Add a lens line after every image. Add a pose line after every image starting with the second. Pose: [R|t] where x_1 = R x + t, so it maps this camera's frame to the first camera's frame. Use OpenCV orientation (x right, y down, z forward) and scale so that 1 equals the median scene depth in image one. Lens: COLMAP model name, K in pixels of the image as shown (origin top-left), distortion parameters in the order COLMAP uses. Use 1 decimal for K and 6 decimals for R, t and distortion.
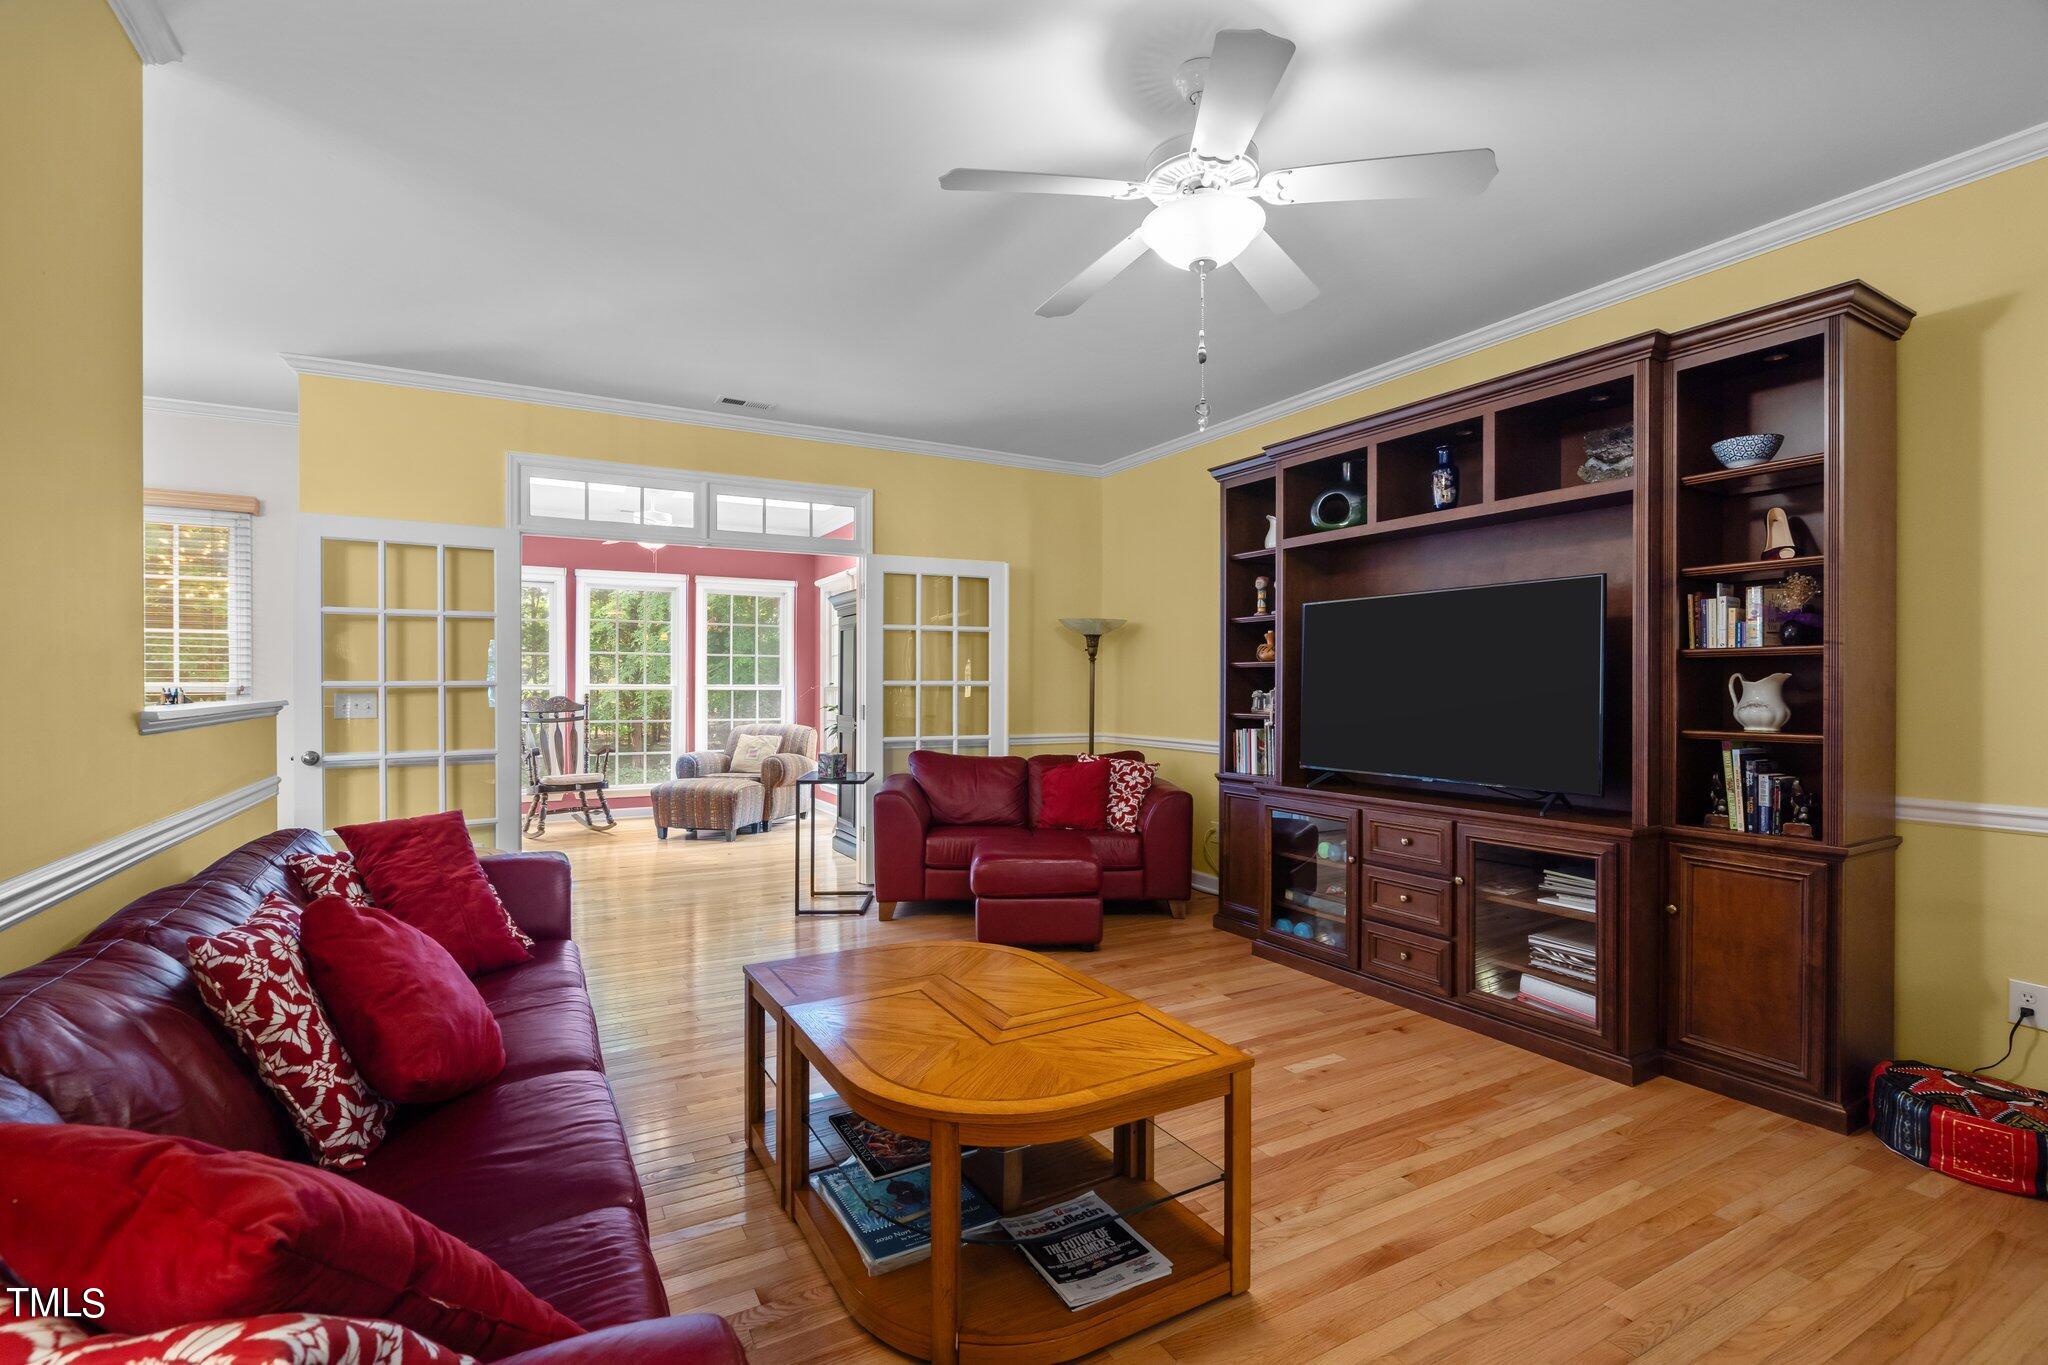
lens RADIAL K [[935.5, 0, 1022.4], [0, 935.5, 681.5], [0, 0, 1]] dist [-0.003848, 0.000483]
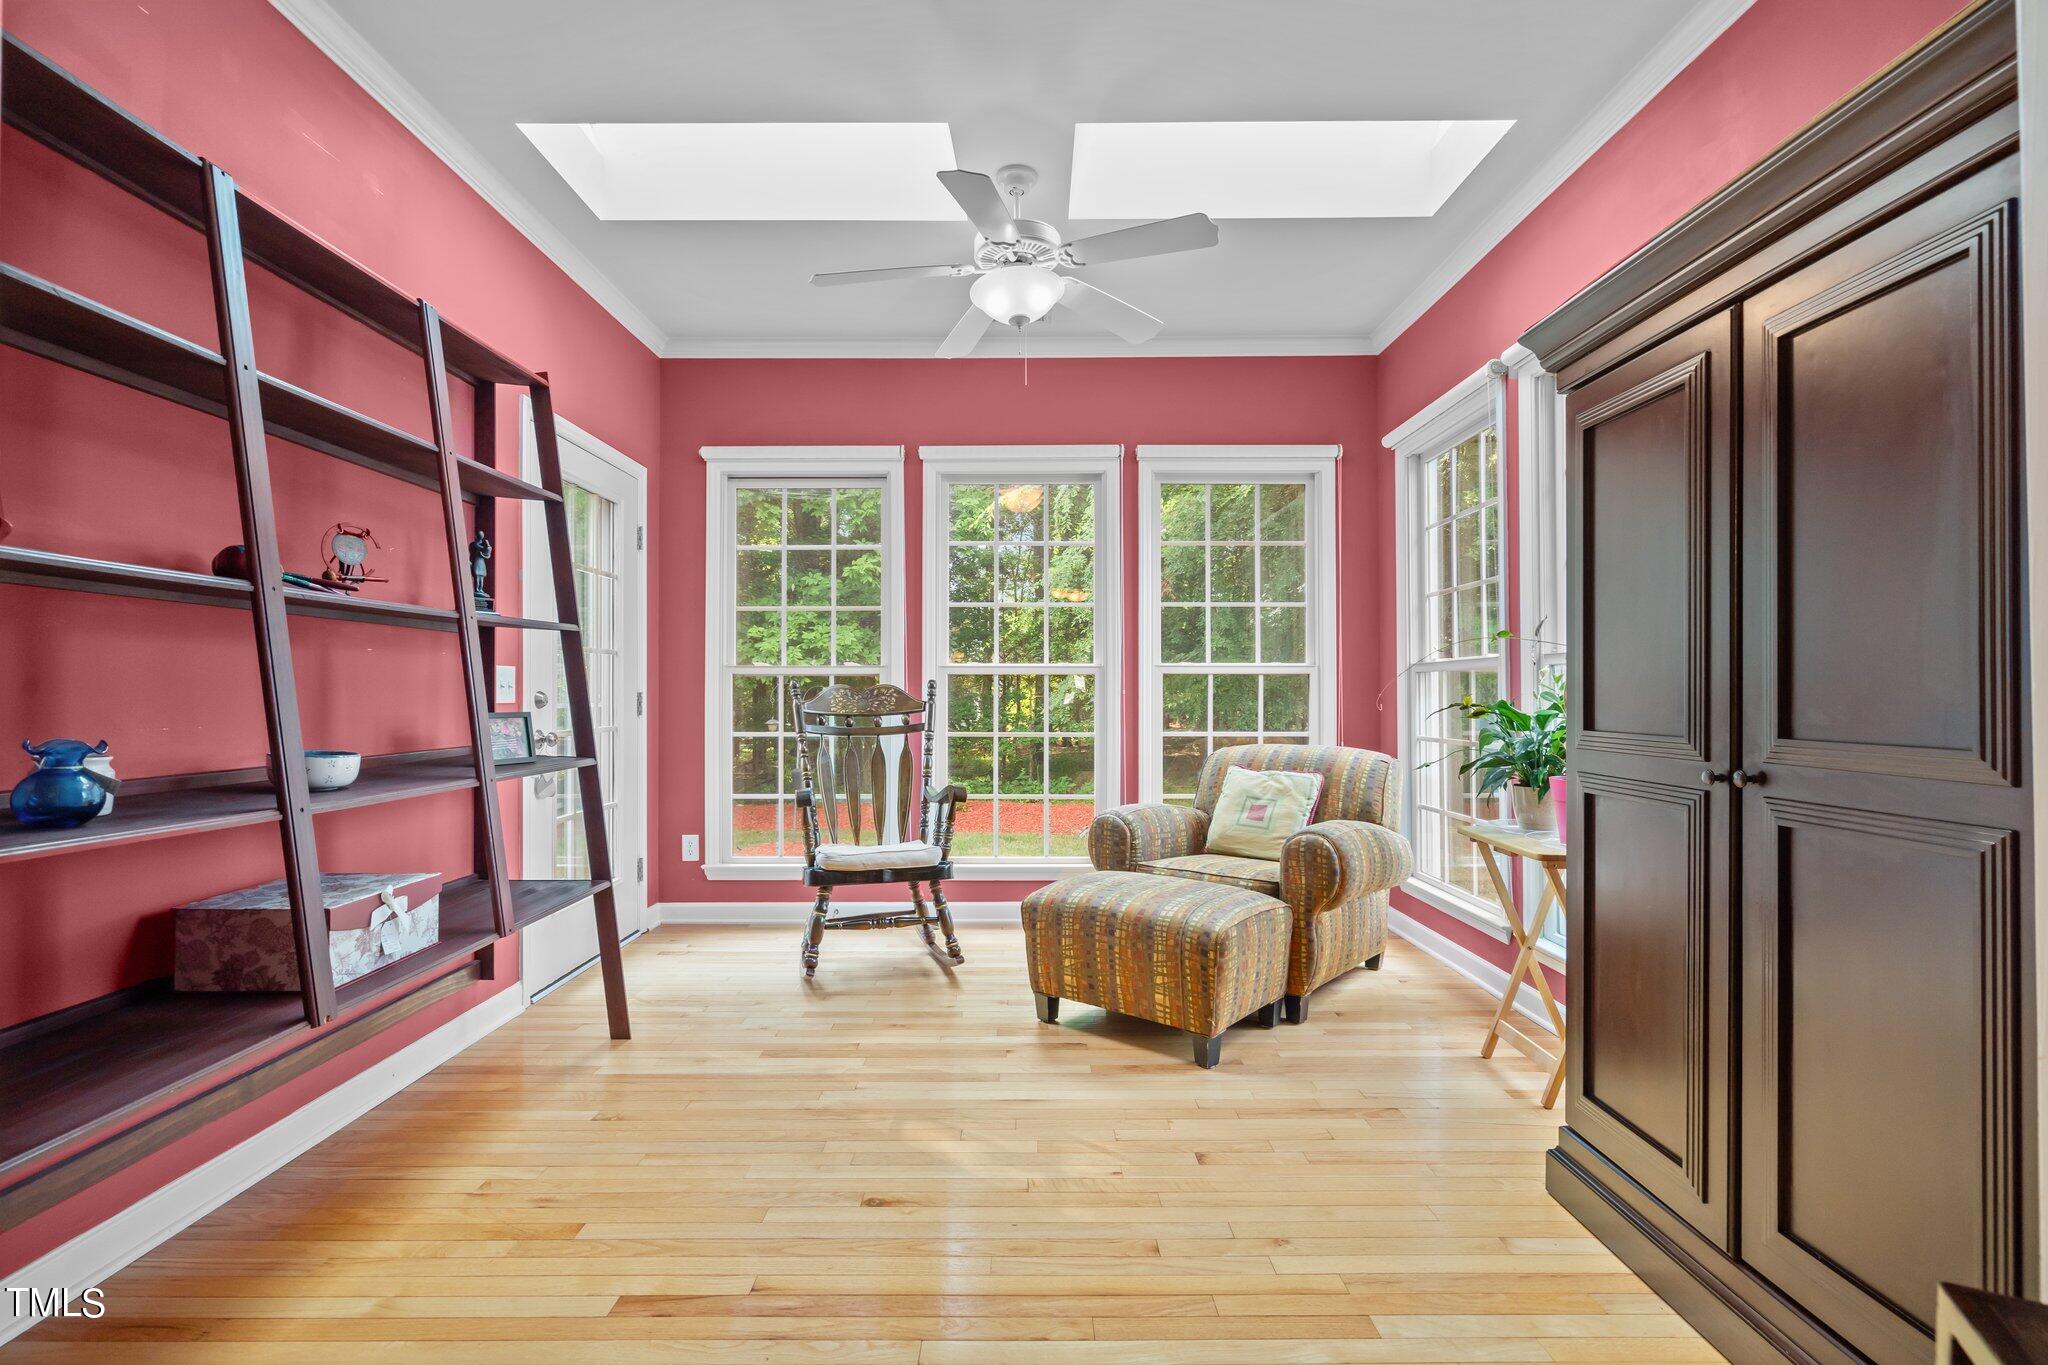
lens RADIAL K [[935.5, 0, 1019.5], [0, 935.5, 685.8], [0, 0, 1]] dist [-0.003848, 0.000483]
pose [[0.876336, -0.006255, -0.481659, -0.177012], [0.003090, 0.999968, -0.007363, 0.020731], [0.481690, 0.004964, 0.876328, 0.571911]]
